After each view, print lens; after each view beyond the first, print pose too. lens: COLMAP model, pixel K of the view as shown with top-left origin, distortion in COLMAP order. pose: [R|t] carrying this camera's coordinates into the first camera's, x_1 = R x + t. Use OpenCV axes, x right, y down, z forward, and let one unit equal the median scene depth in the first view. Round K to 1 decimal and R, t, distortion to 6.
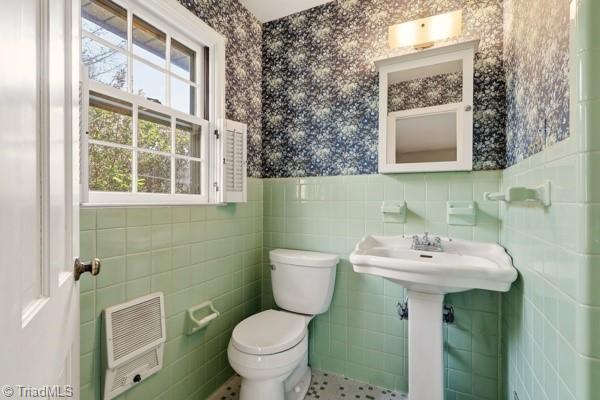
lens RADIAL K [[286.2, 0, 298.9], [0, 286.2, 199.7], [0, 0, 1]] dist [0.018584, 0.000282]
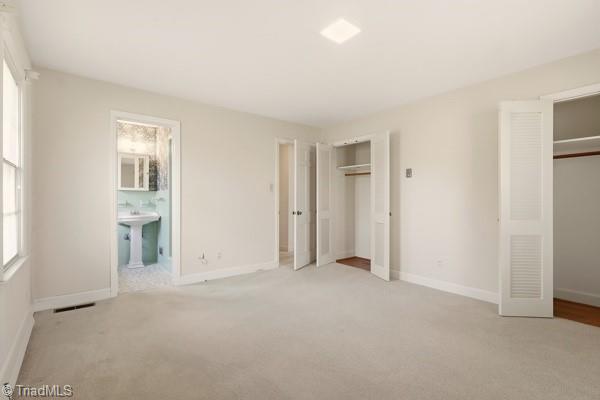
lens RADIAL K [[286.2, 0, 300.3], [0, 286.2, 198.7], [0, 0, 1]] dist [0.018584, 0.000282]
pose [[0.447868, 0.000658, 0.894099, -1.645371], [-0.003684, 0.999993, 0.001110, -0.020837], [-0.894092, -0.003791, 0.447867, -2.142620]]
